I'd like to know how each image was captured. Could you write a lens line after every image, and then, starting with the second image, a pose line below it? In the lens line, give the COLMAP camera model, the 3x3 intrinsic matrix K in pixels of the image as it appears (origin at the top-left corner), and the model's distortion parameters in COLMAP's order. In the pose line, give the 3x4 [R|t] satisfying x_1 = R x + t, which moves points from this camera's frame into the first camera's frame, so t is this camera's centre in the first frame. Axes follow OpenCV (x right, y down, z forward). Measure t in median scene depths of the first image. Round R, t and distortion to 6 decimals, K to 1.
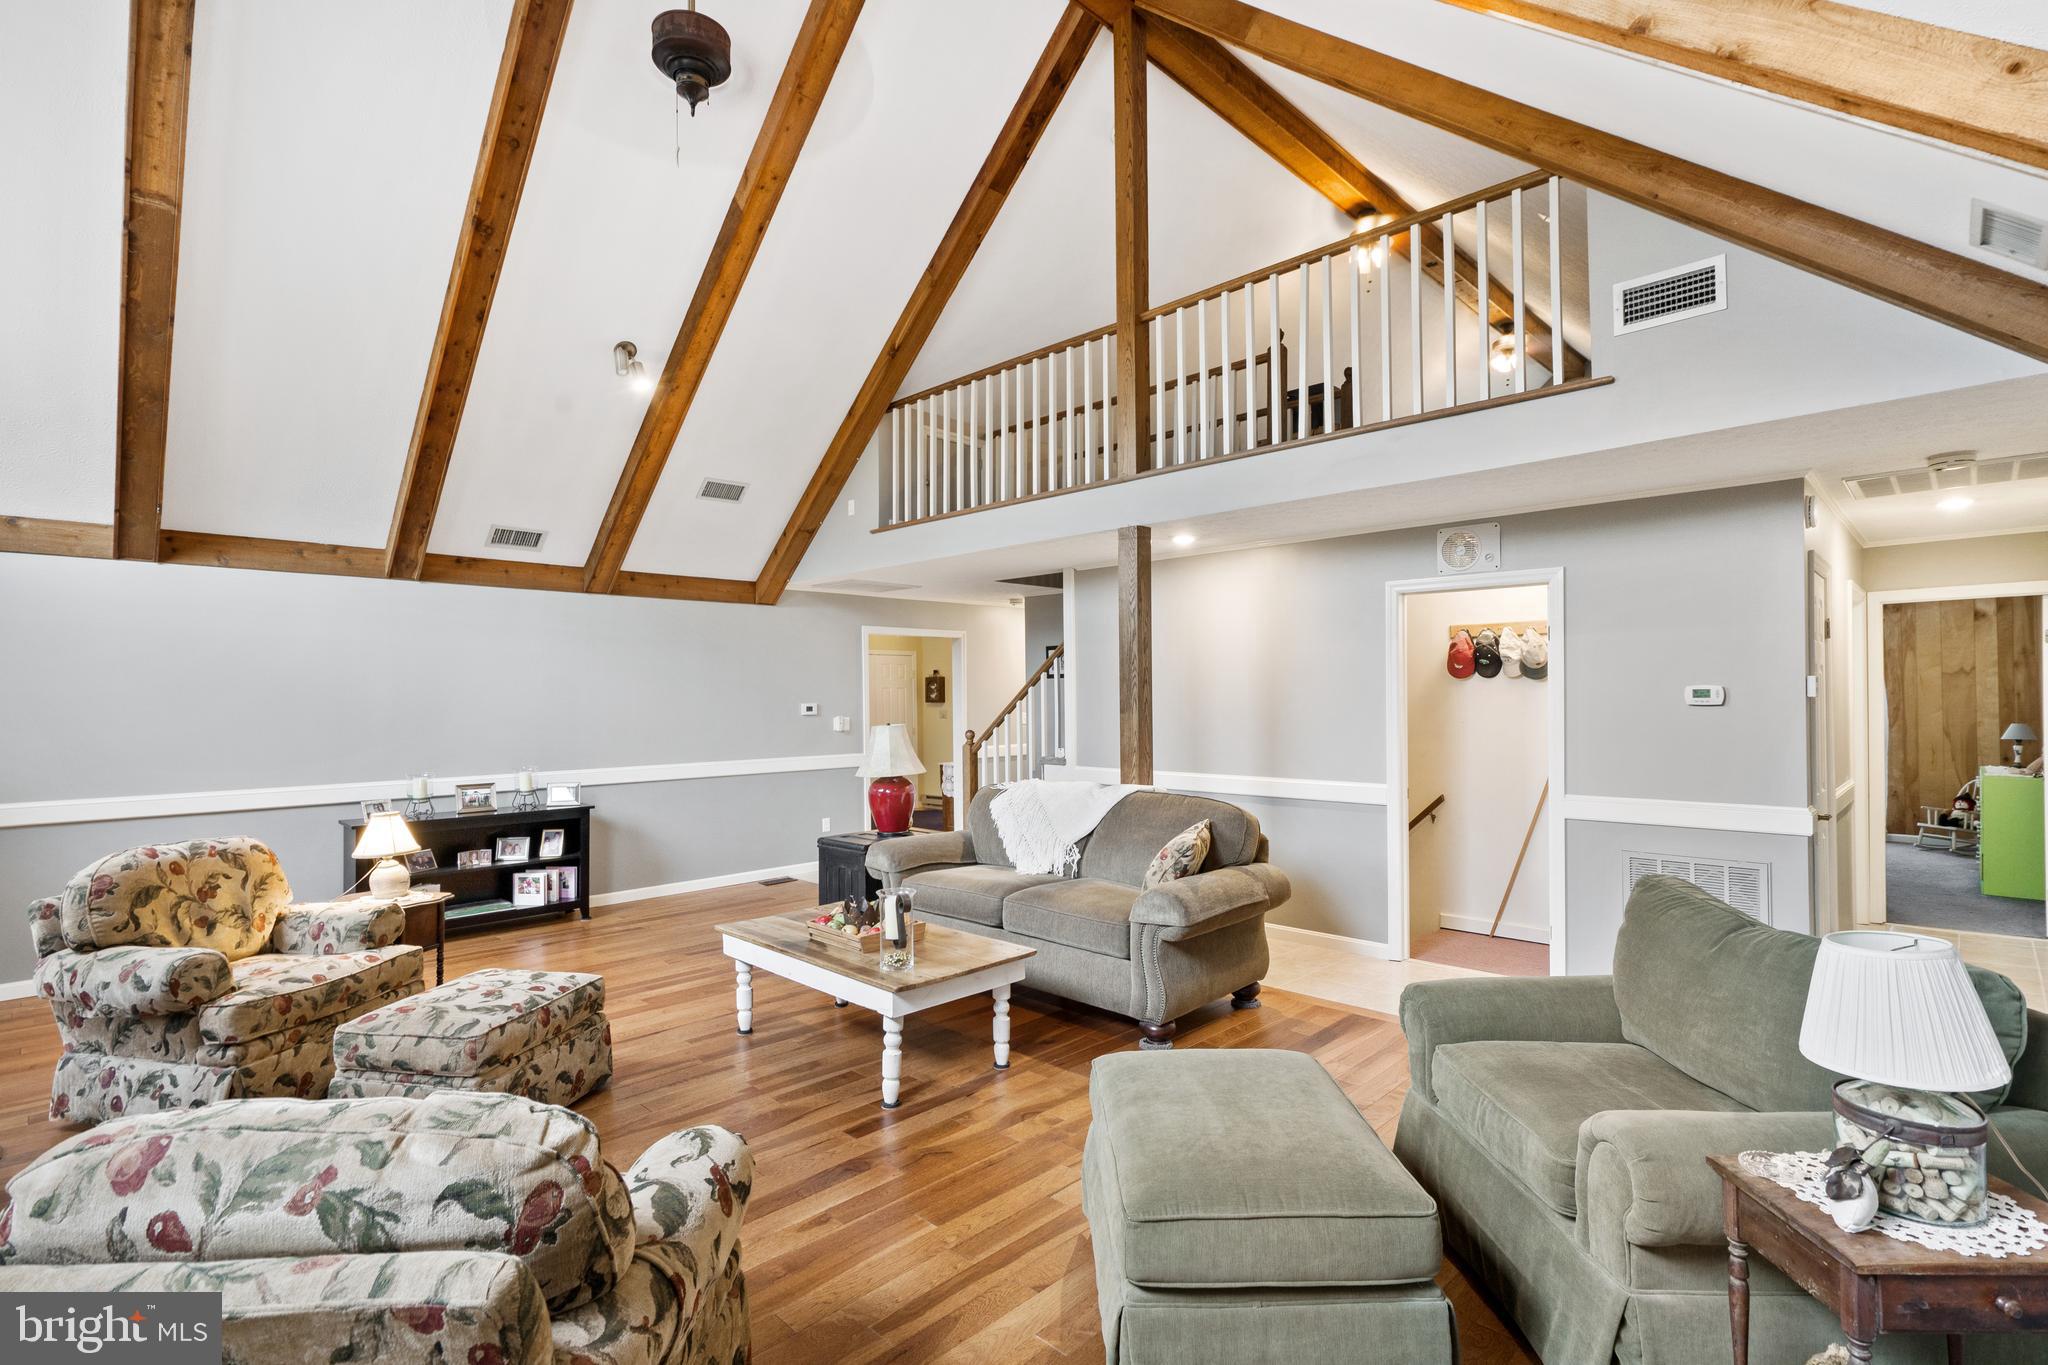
lens RADIAL K [[949.3, 0, 1020.8], [0, 949.3, 684.9], [0, 0, 1]] dist [-0.002086, 0.001667]
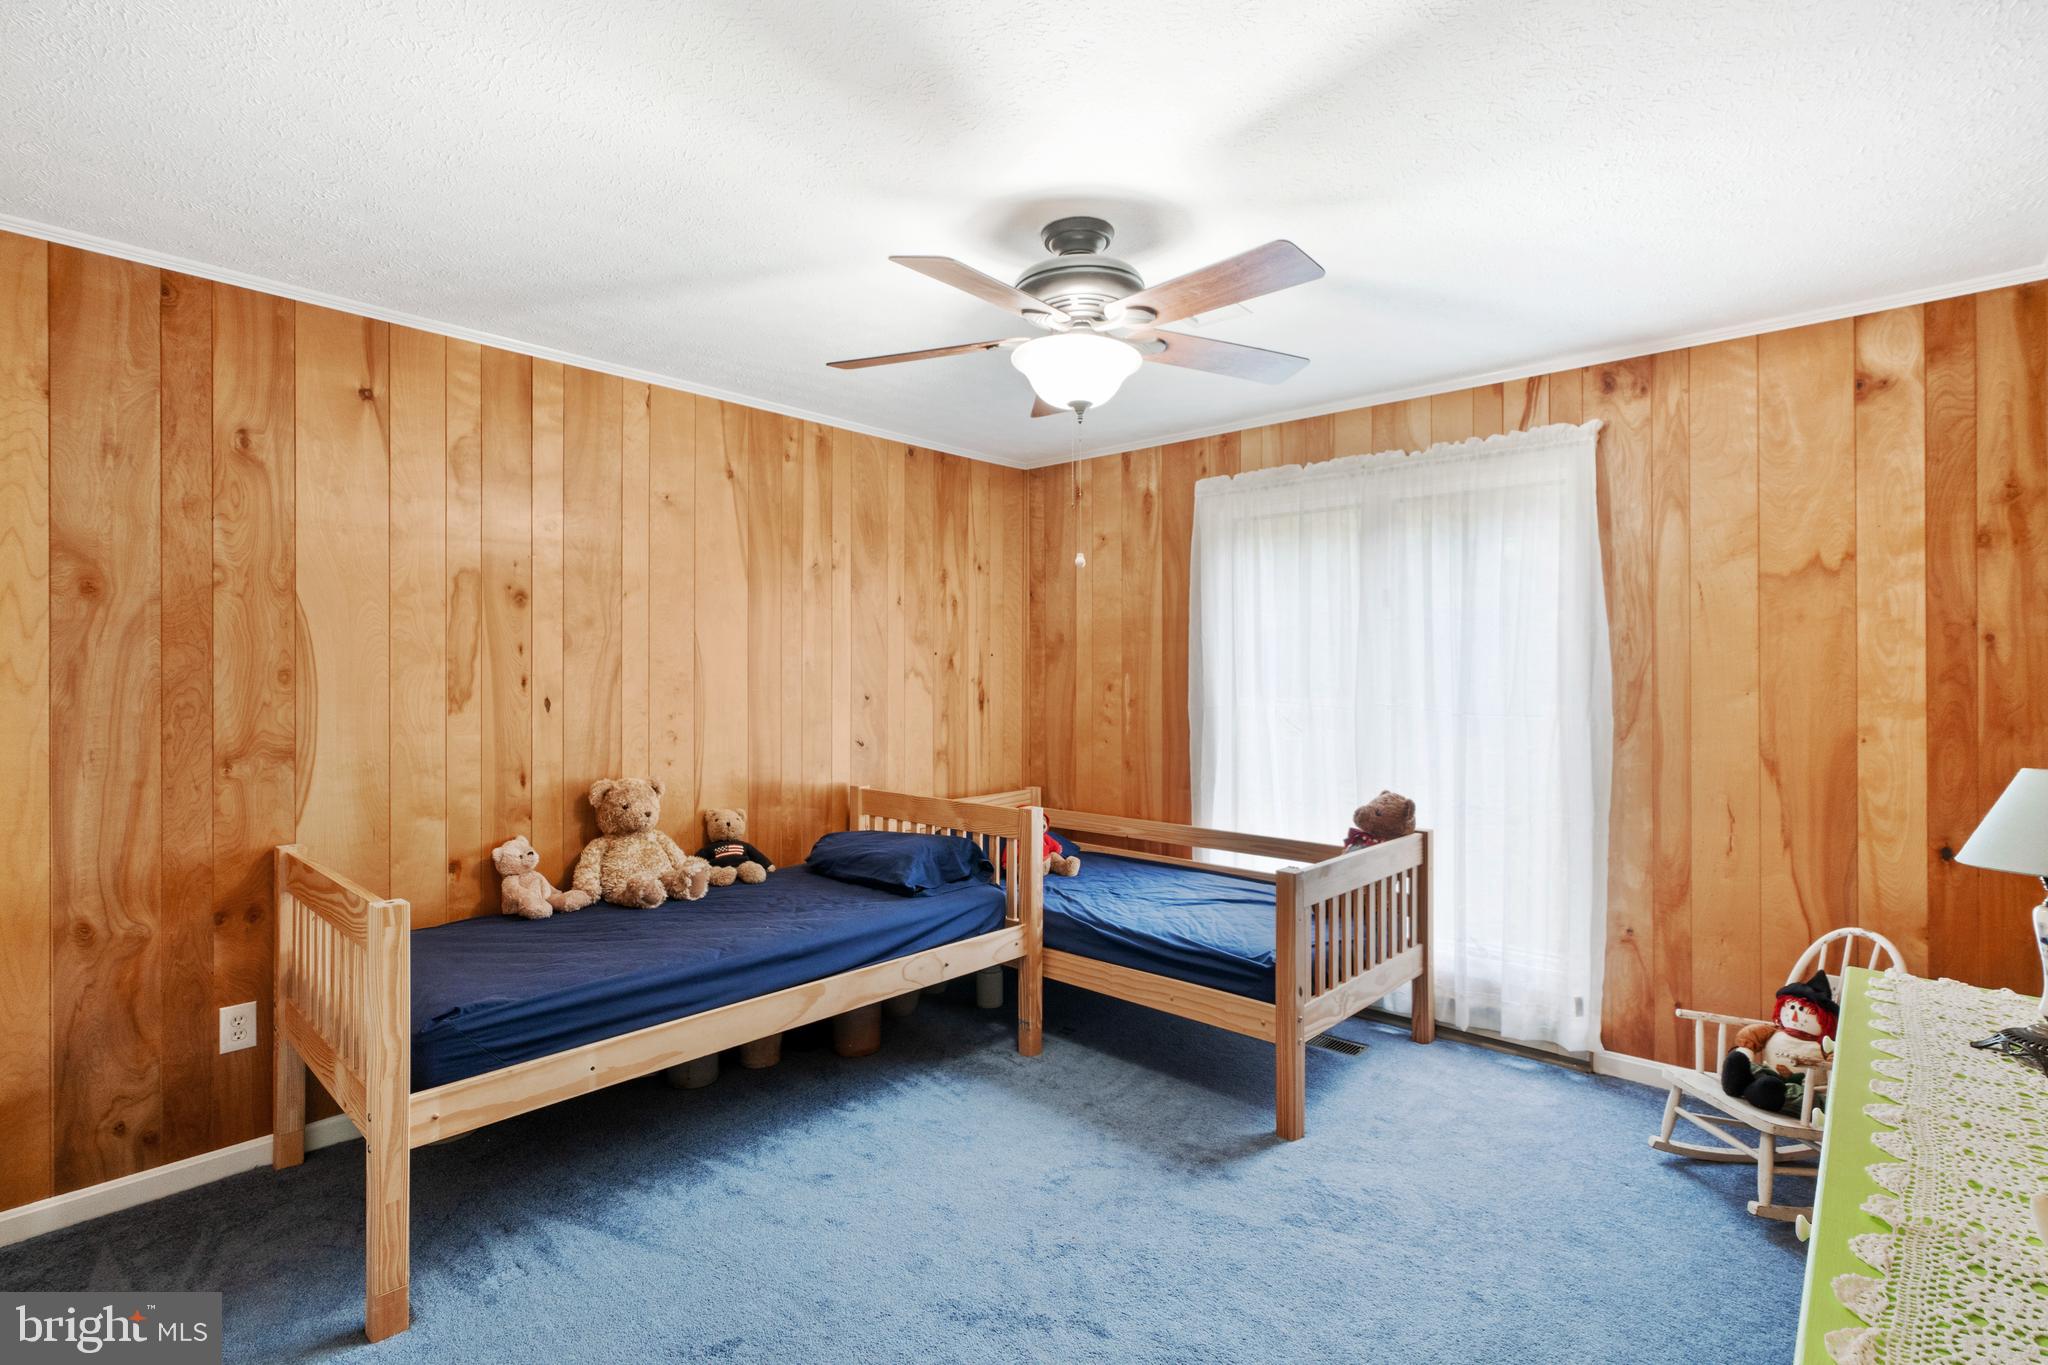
lens RADIAL K [[949.3, 0, 1026.6], [0, 949.3, 676.3], [0, 0, 1]] dist [-0.002086, 0.001667]
pose [[0.998923, 0.001073, 0.046377, 0.716664], [-0.001700, 0.999908, 0.013482, 0.018118], [-0.046358, -0.013546, 0.998833, 0.698300]]
